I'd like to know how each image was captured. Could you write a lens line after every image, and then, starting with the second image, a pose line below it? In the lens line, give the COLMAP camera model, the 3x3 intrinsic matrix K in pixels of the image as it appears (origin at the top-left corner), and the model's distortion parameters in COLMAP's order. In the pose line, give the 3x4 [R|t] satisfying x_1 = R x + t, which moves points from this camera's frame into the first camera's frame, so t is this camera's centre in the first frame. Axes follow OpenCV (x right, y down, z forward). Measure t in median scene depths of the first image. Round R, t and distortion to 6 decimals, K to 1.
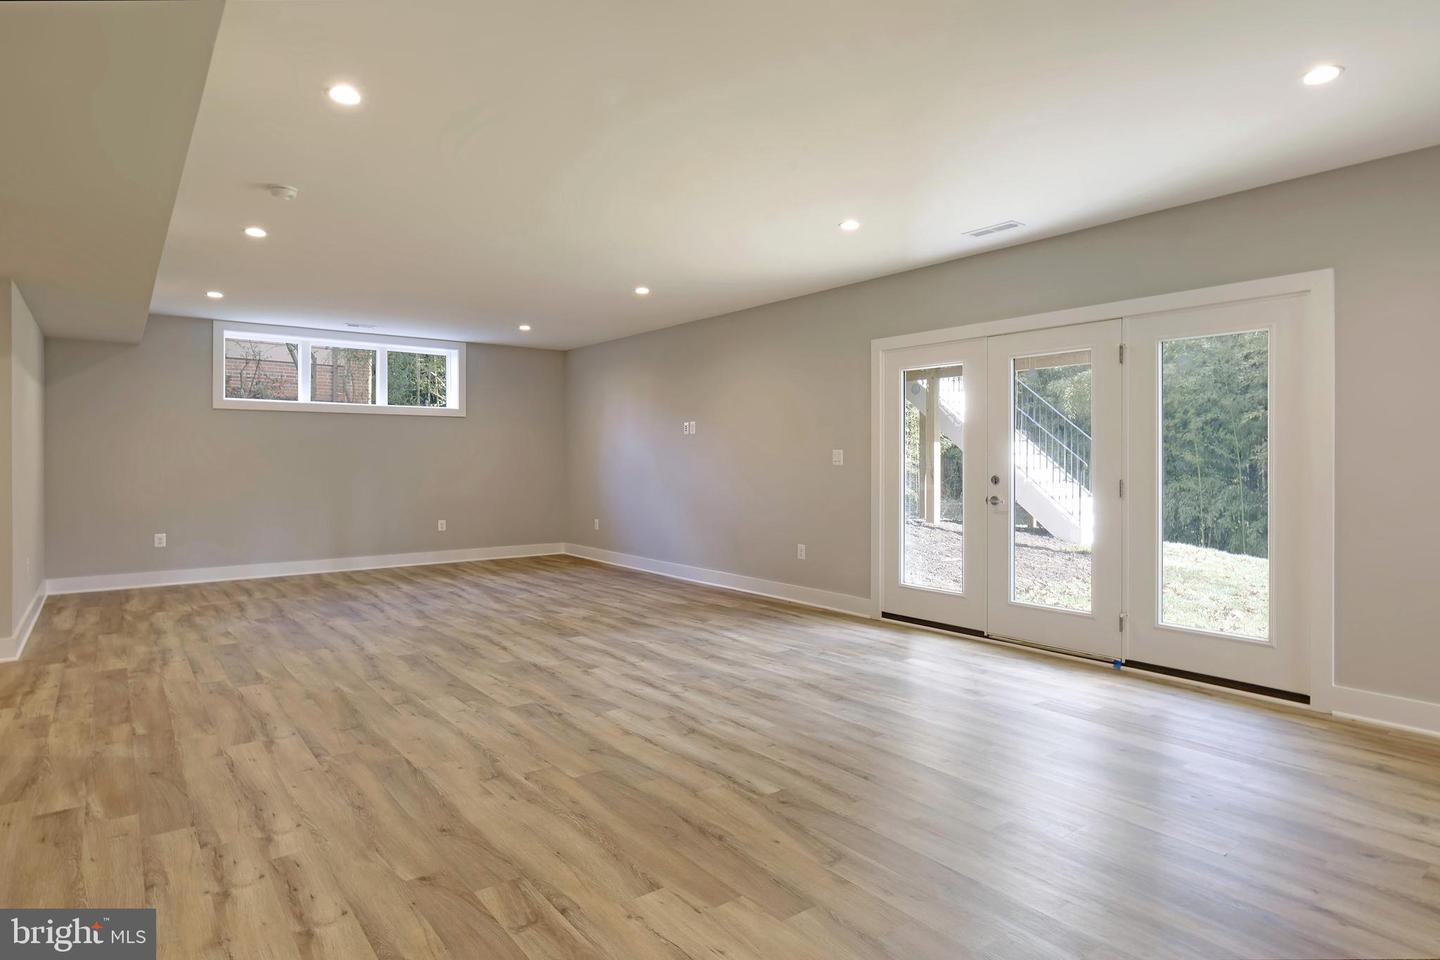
lens RADIAL K [[798.5, 0, 725.4], [0, 798.5, 470.5], [0, 0, 1]] dist [-0.002797, -0.000790]
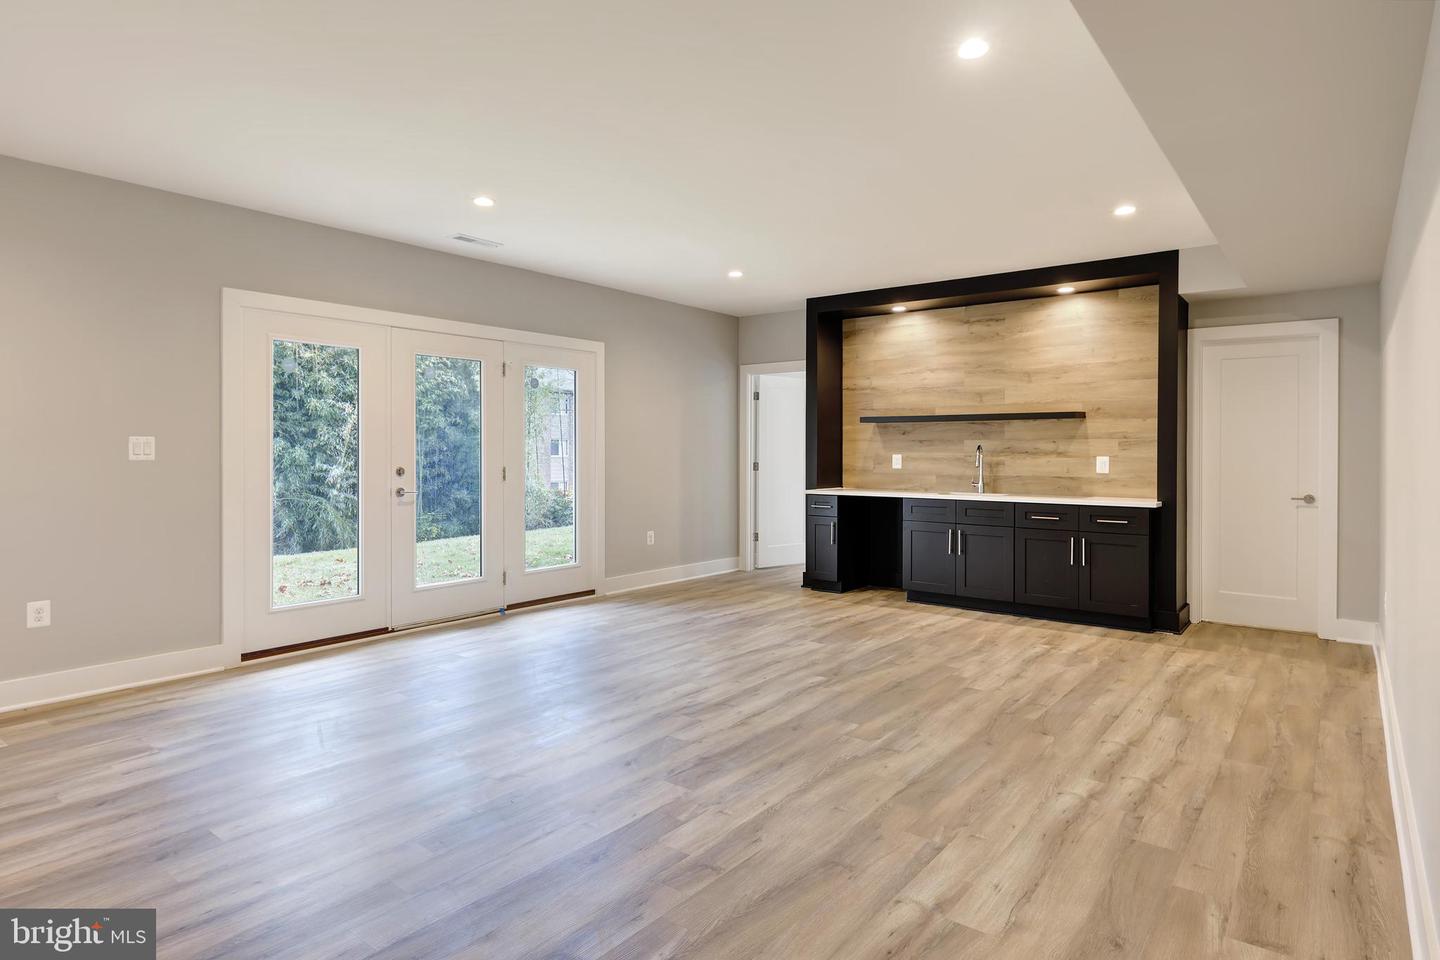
lens RADIAL K [[798.5, 0, 720.6], [0, 798.5, 467.6], [0, 0, 1]] dist [-0.002797, -0.000790]
pose [[-0.243739, -0.021034, 0.969613, -1.212282], [0.012566, 0.999612, 0.024843, -0.022096], [-0.969759, 0.018239, -0.243380, 1.411754]]
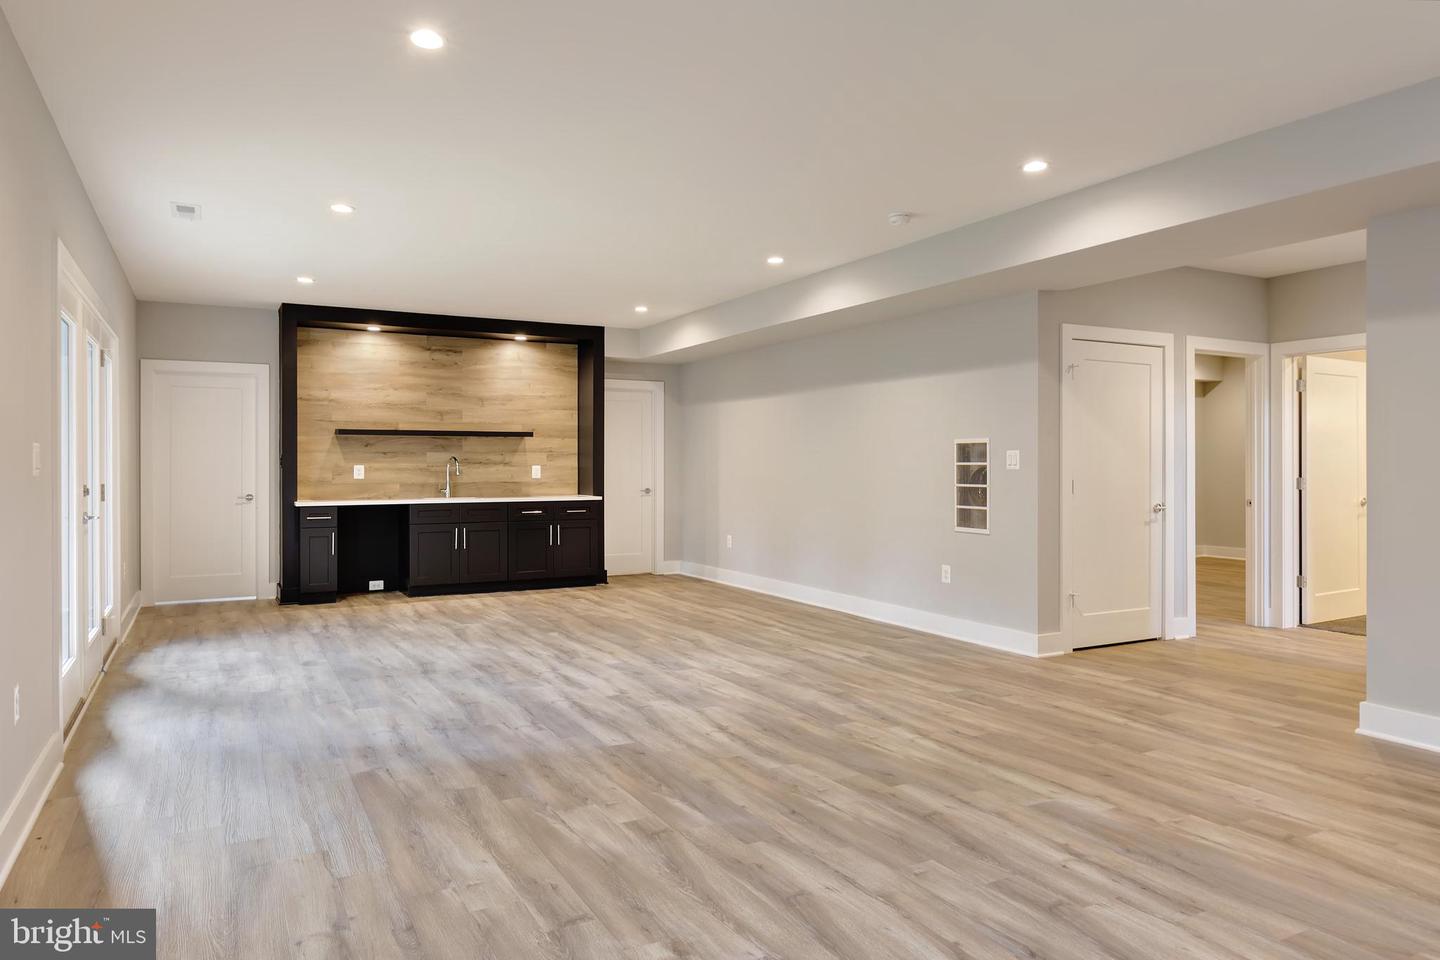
lens RADIAL K [[952.9, 0, 719.7], [0, 952.9, 474.5], [0, 0, 1]] dist [0.006794, 0.000765]
pose [[-0.986253, -0.000391, 0.165242, -0.670974], [0.004153, 0.999623, 0.027153, -0.041549], [-0.165190, 0.027466, -0.985879, 2.957922]]
